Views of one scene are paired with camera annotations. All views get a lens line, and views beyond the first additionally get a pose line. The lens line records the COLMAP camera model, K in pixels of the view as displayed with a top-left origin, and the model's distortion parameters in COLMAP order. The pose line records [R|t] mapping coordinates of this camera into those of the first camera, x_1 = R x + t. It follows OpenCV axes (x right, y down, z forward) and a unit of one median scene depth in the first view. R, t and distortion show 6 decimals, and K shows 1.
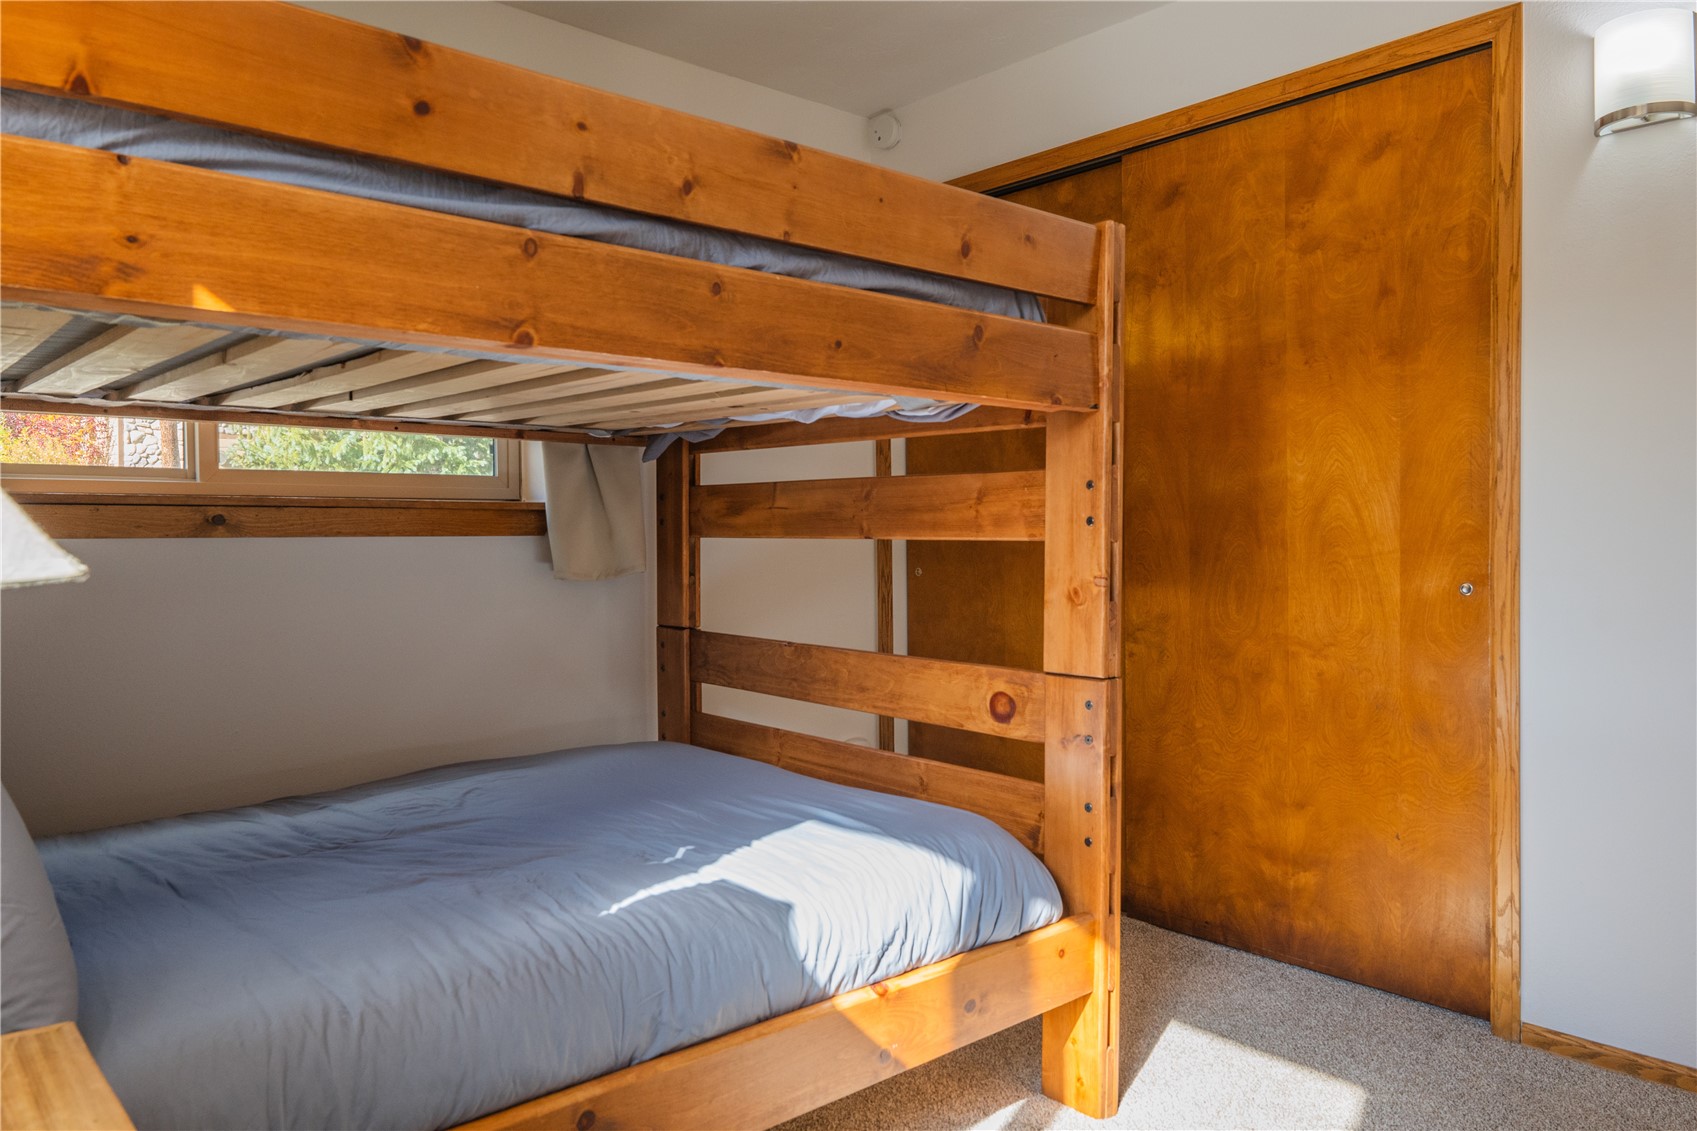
lens RADIAL K [[1183.1, 0, 850.4], [0, 1183.1, 561.2], [0, 0, 1]] dist [0.001781, 0.000780]
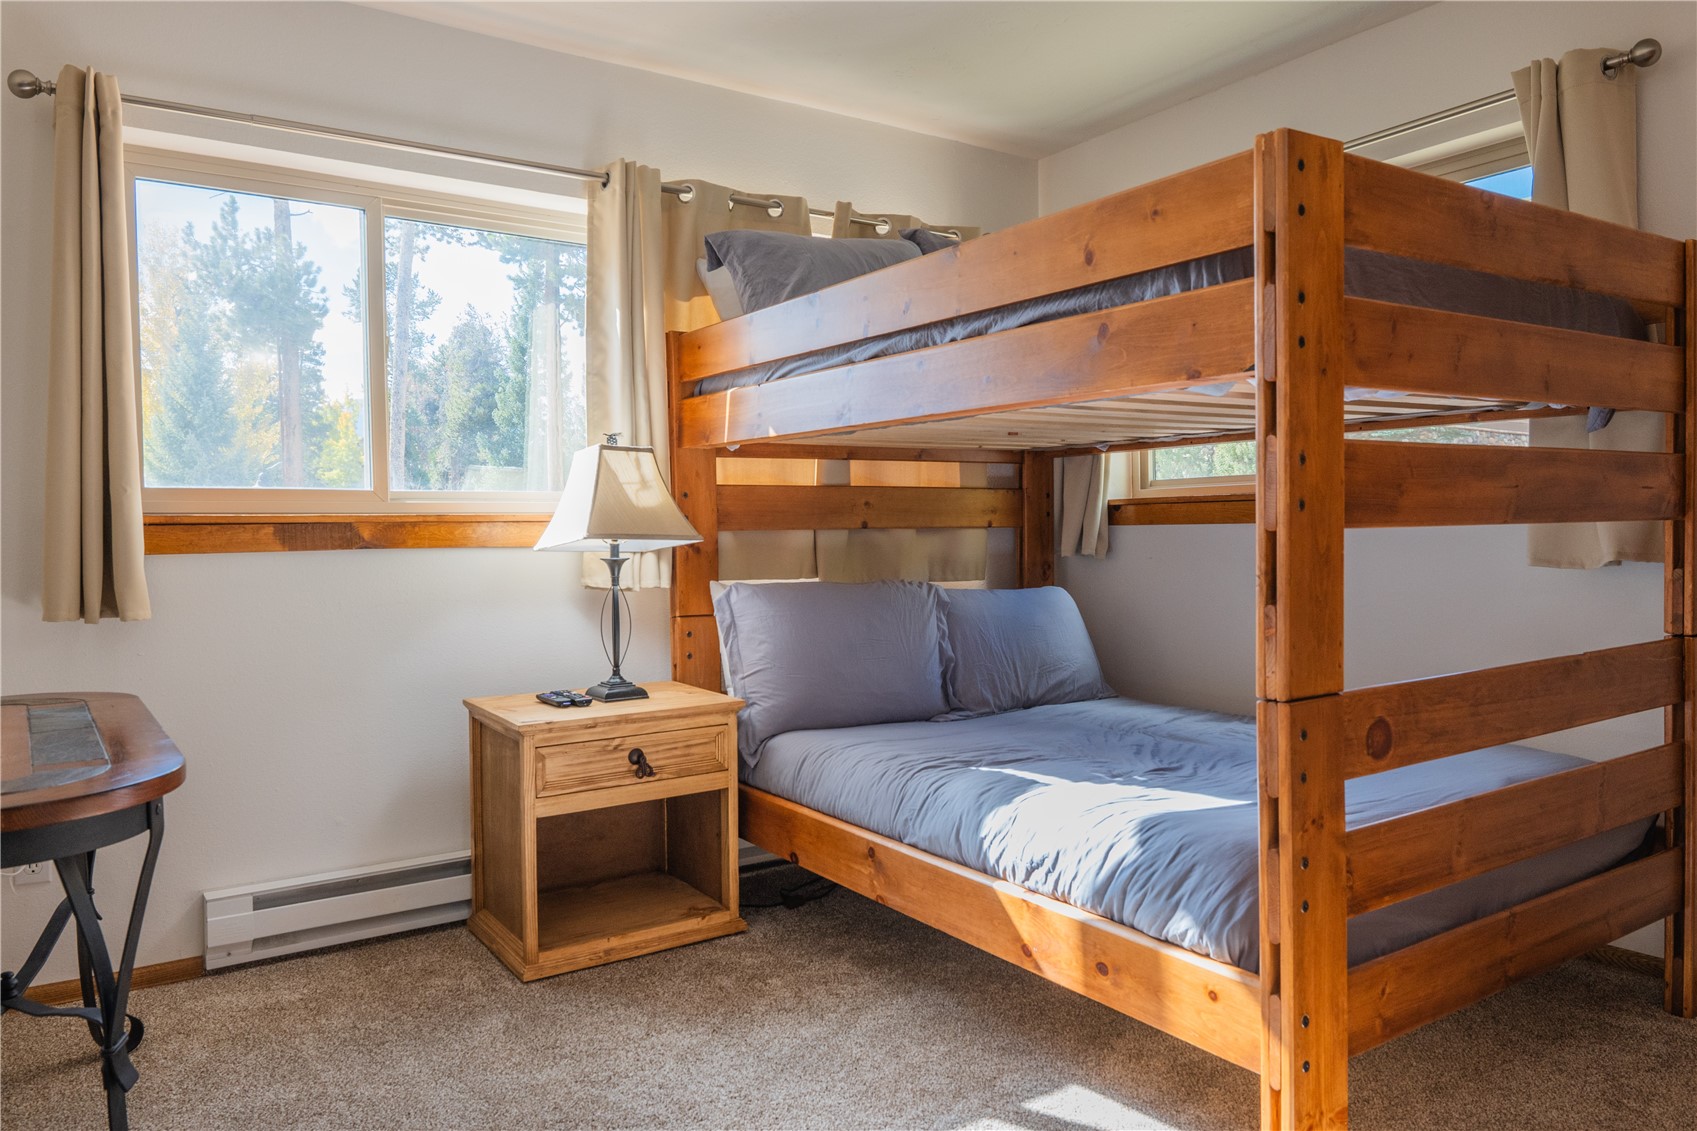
lens RADIAL K [[1183.1, 0, 850.4], [0, 1183.1, 561.2], [0, 0, 1]] dist [0.001781, 0.000780]
pose [[-0.136118, 0.030207, -0.990232, 1.214931], [-0.017186, 0.999313, 0.032846, -0.019900], [0.990543, 0.021489, -0.135506, 0.948647]]
